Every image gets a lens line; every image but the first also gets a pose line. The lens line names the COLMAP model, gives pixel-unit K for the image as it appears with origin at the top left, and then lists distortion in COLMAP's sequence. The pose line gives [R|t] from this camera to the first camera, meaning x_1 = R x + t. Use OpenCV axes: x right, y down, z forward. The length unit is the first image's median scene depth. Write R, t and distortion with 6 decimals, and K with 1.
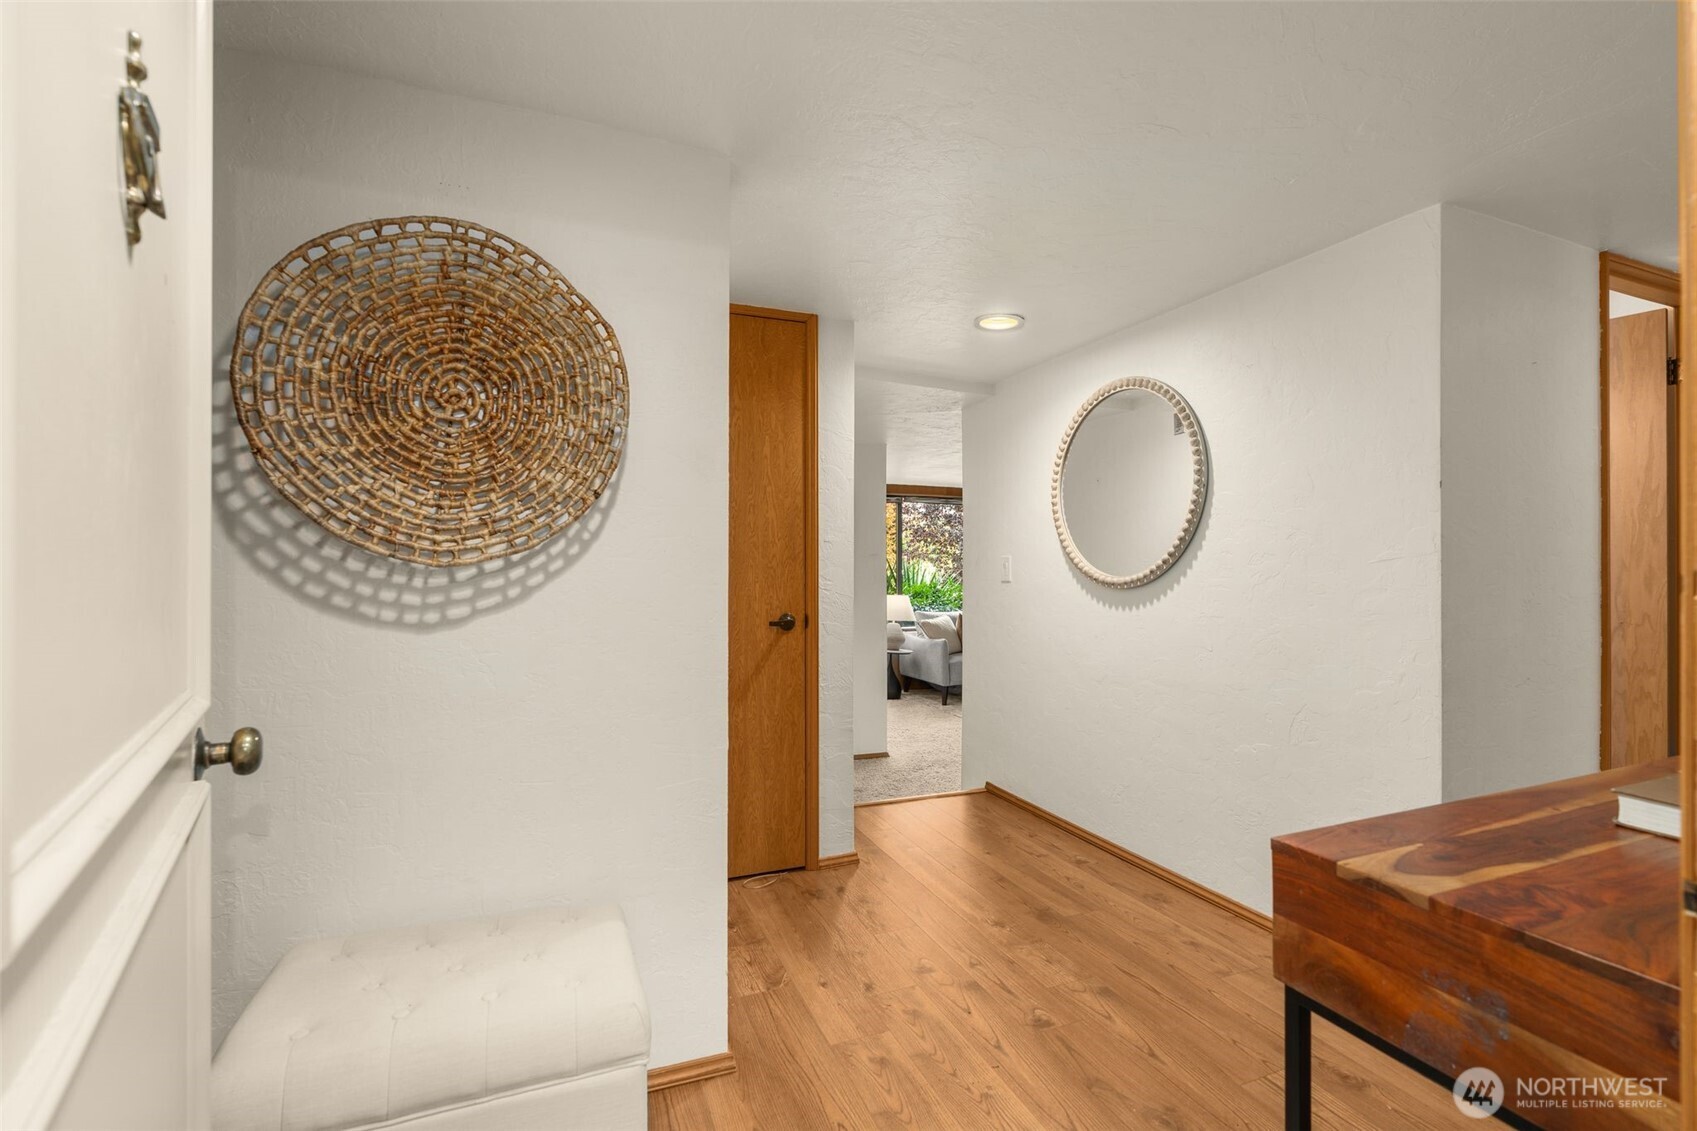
lens RADIAL K [[785.2, 0, 853.8], [0, 785.2, 570.6], [0, 0, 1]] dist [-0.000262, -0.000034]
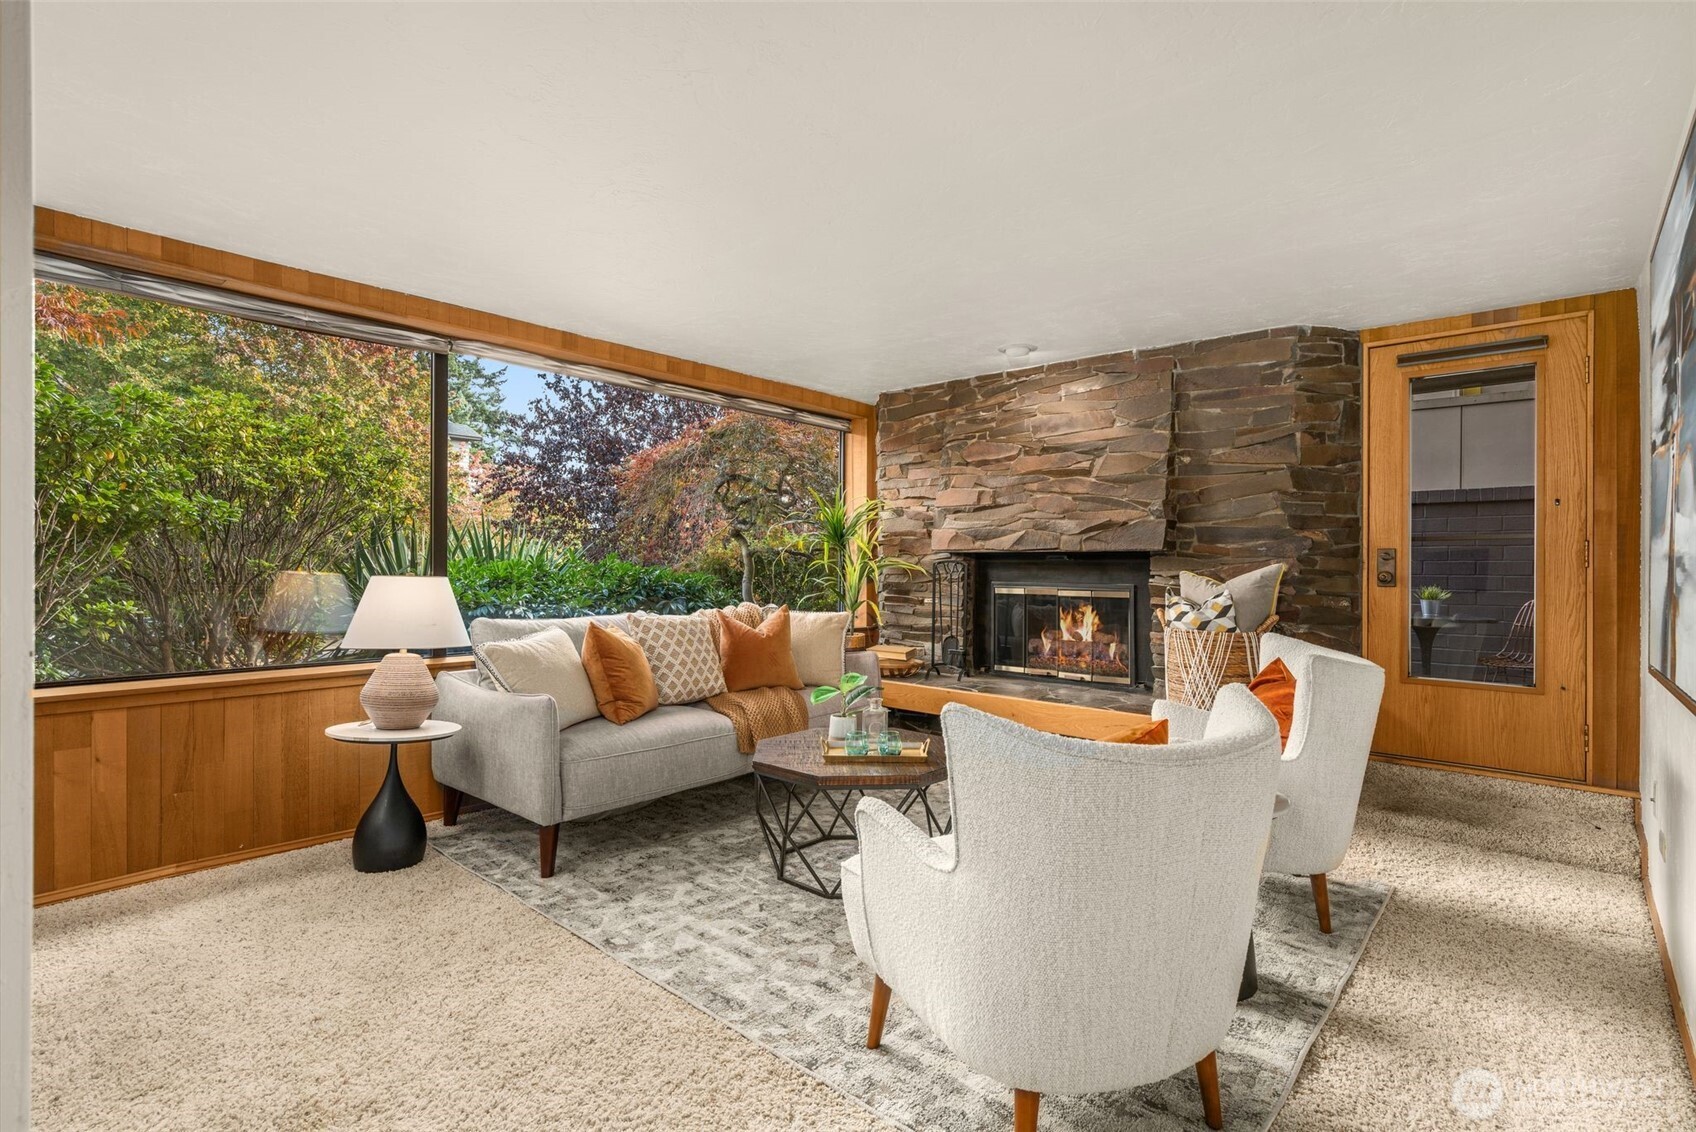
lens RADIAL K [[784.7, 0, 852.5], [0, 784.7, 570.5], [0, 0, 1]] dist [-0.000262, -0.000034]
pose [[0.899010, 0.003209, 0.437915, 0.074737], [-0.006340, 0.999964, 0.005688, 0.022138], [-0.437881, -0.007890, 0.898998, 0.547223]]
